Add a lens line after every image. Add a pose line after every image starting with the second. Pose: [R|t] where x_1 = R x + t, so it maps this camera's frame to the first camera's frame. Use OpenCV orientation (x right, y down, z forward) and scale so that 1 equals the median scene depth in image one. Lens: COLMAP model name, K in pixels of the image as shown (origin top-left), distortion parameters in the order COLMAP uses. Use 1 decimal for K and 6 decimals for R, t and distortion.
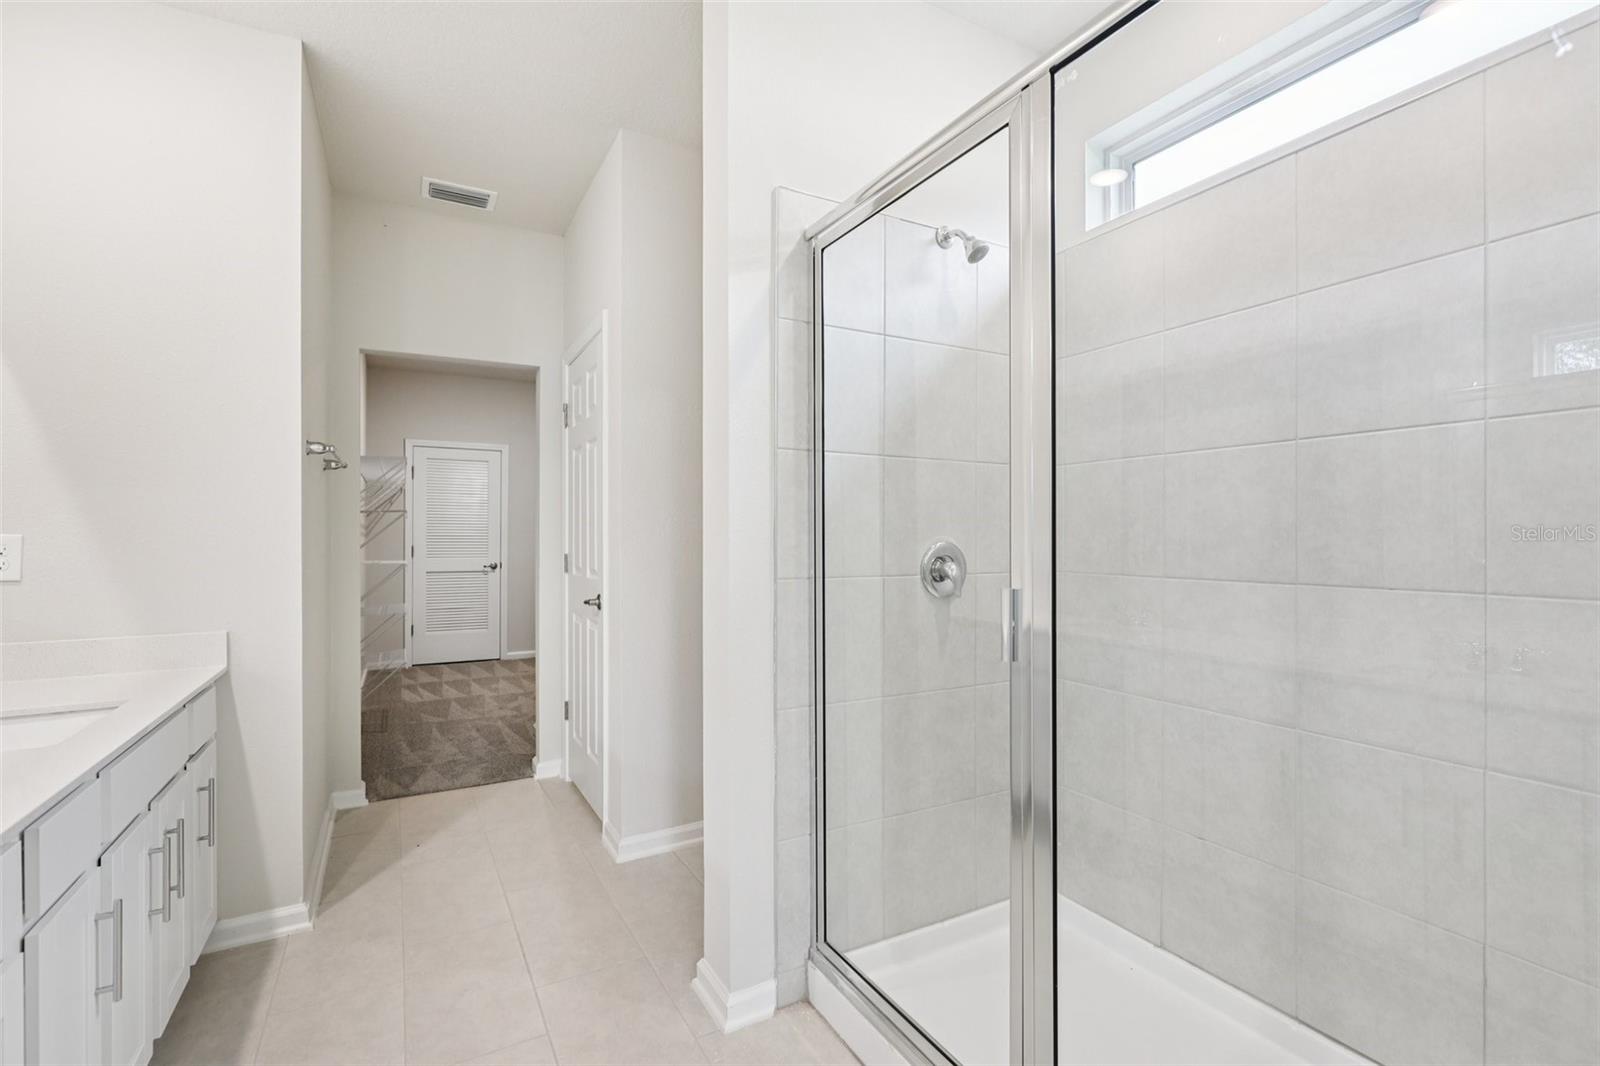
lens RADIAL K [[727.6, 0, 801.3], [0, 727.6, 536.0], [0, 0, 1]] dist [0.001385, -0.000275]
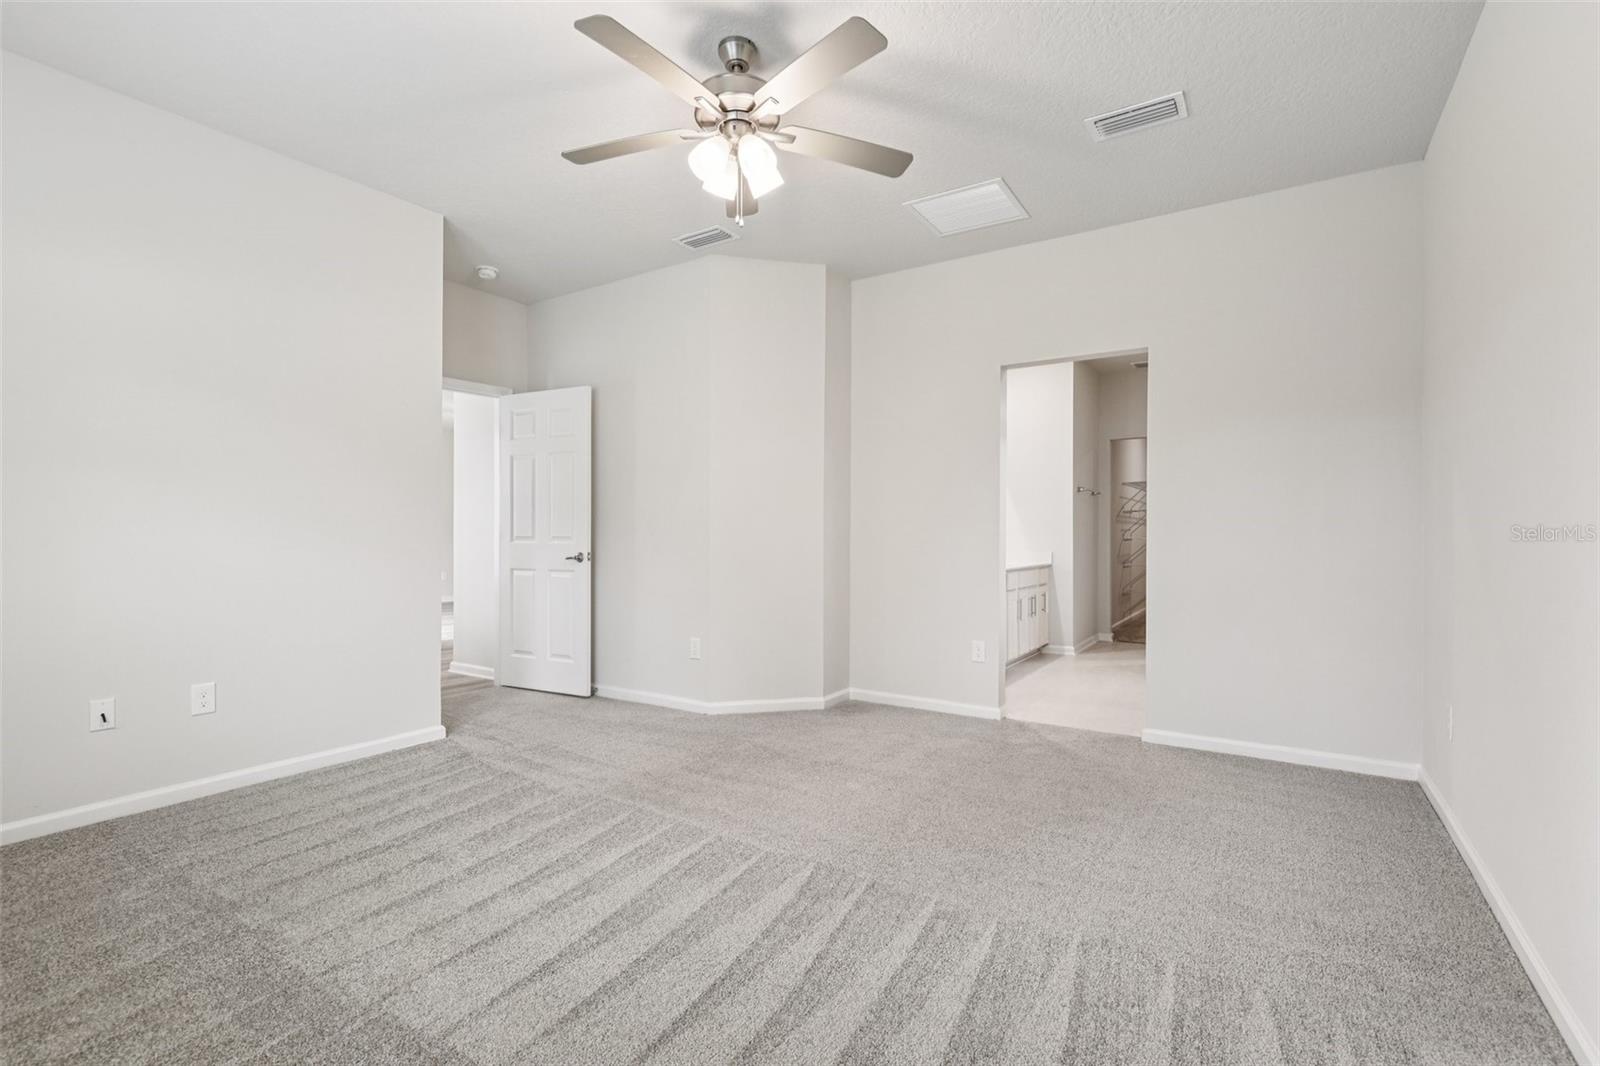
lens RADIAL K [[727.6, 0, 801.3], [0, 727.6, 536.0], [0, 0, 1]] dist [0.001385, -0.000275]
pose [[0.464631, 0.005861, -0.885485, 1.438730], [-0.001684, 0.999982, 0.005735, 0.045597], [0.885503, -0.001174, 0.464633, -1.364151]]
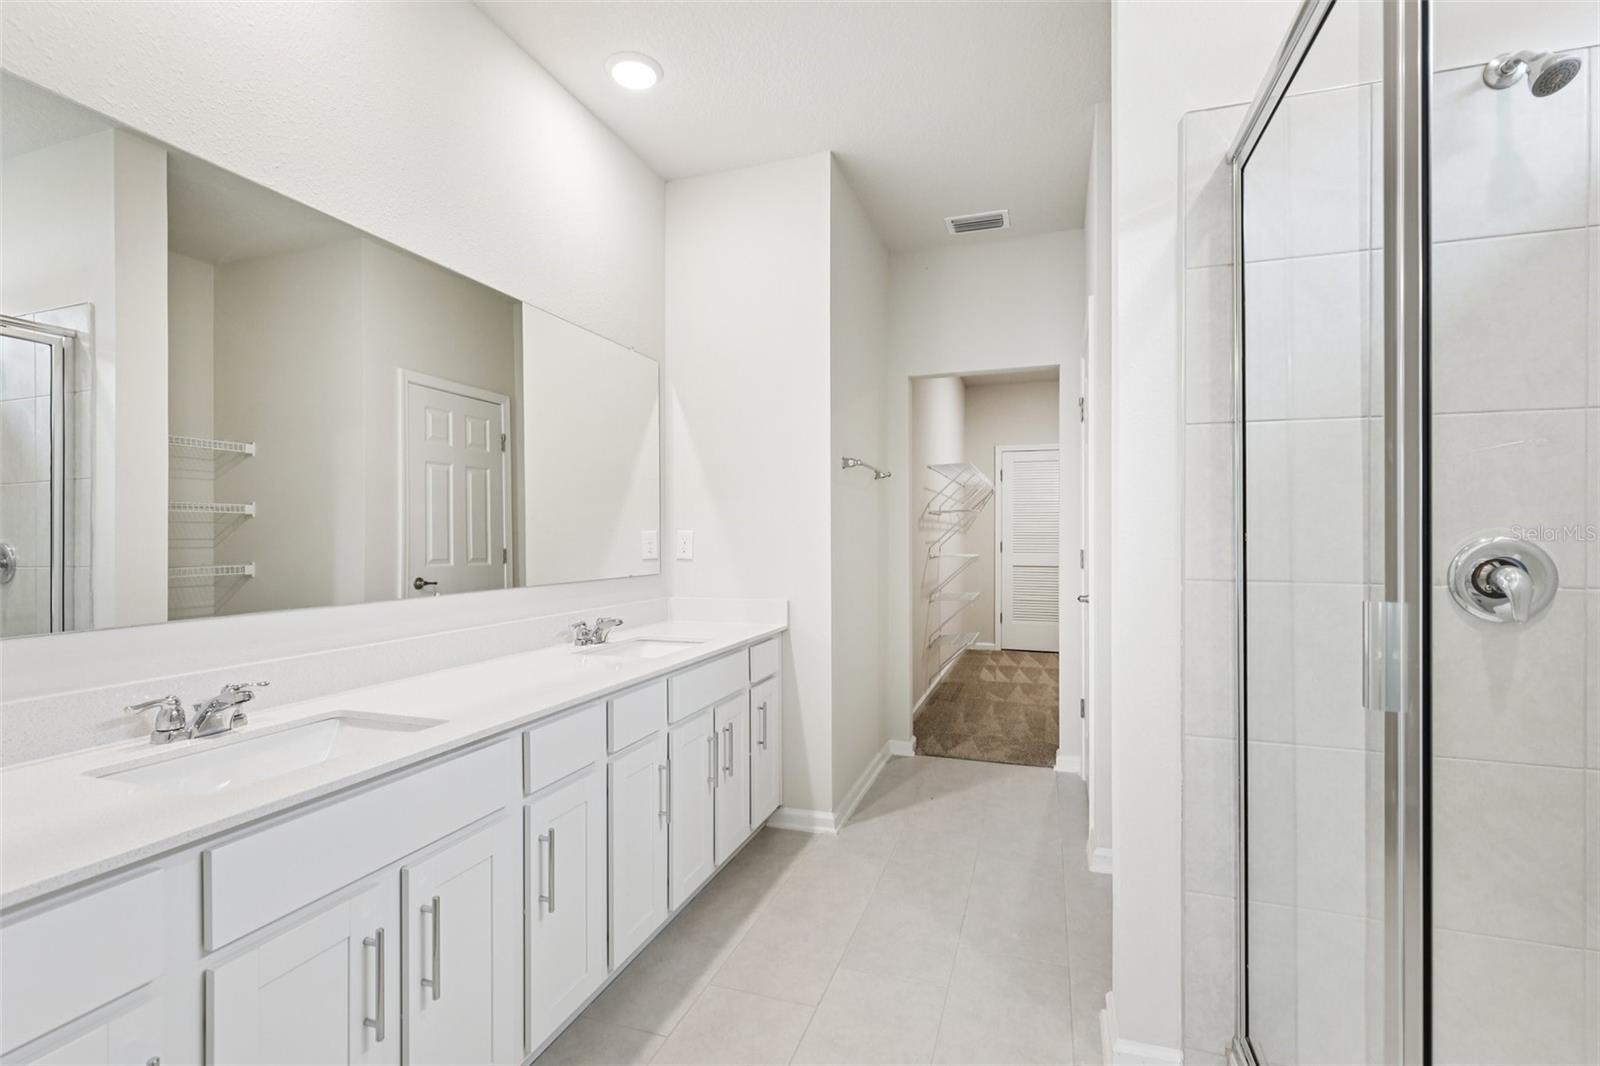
lens RADIAL K [[727.6, 0, 801.3], [0, 727.6, 536.0], [0, 0, 1]] dist [0.001385, -0.000275]
pose [[0.670934, 0.001235, -0.741516, 0.253103], [0.000991, 0.999996, 0.002563, 0.005031], [0.741516, -0.002454, 0.670930, 0.089614]]
